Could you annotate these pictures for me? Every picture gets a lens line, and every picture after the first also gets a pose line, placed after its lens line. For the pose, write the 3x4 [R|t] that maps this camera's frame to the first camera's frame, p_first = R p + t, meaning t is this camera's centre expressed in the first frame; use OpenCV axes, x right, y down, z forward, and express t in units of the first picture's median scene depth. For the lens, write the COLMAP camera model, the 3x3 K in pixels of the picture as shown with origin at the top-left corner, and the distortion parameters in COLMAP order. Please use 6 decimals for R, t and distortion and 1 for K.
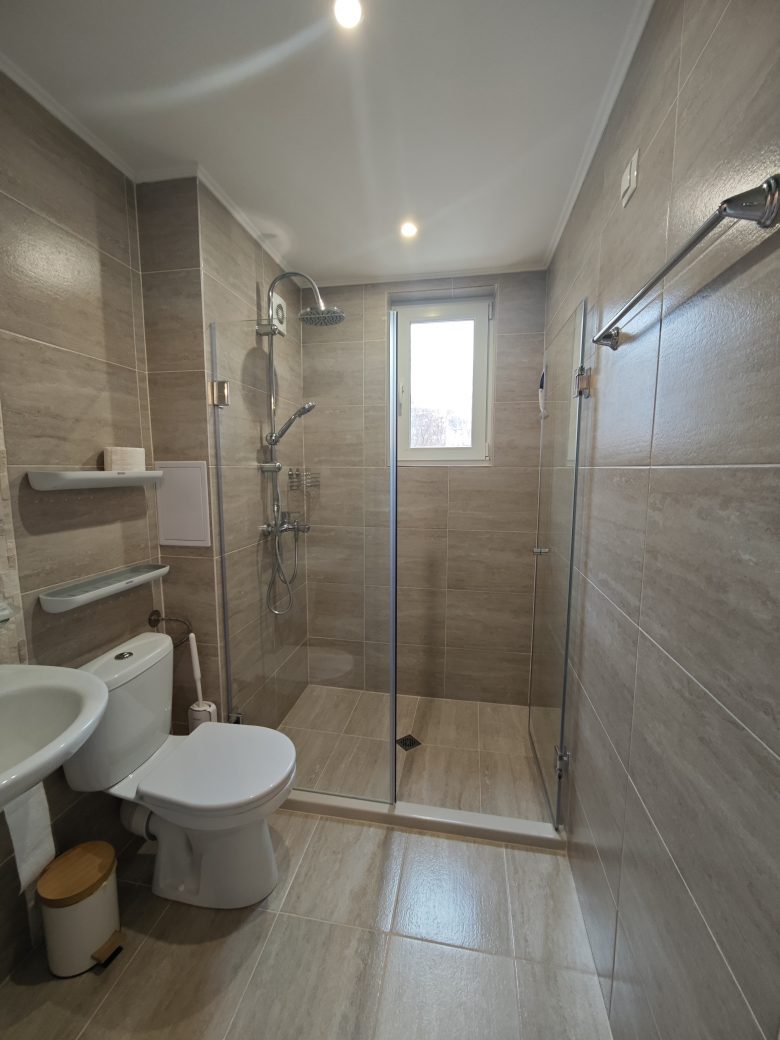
lens RADIAL K [[429.0, 0, 390.3], [0, 429.0, 519.3], [0, 0, 1]] dist [-0.004742, 0.002743]
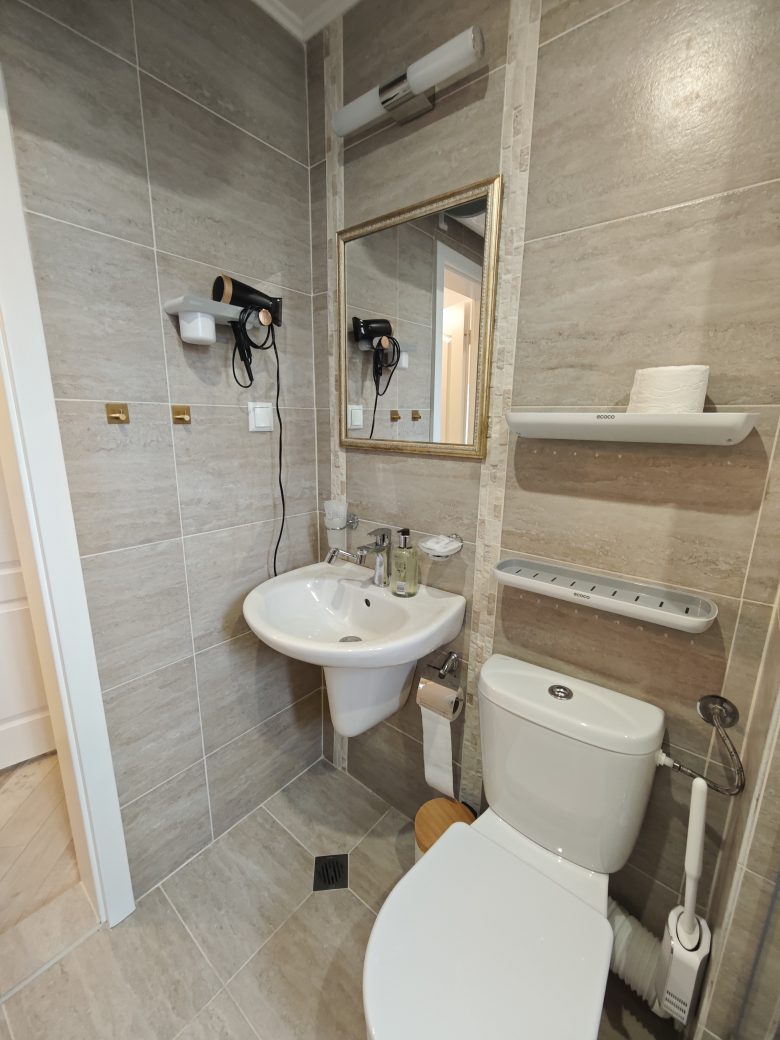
lens RADIAL K [[429.0, 0, 388.6], [0, 429.0, 520.9], [0, 0, 1]] dist [-0.004742, 0.002743]
pose [[-0.479358, 0.192228, -0.856309, 0.040735], [-0.119650, 0.952292, 0.280754, -0.104568], [0.869425, 0.237039, -0.433489, 1.068119]]
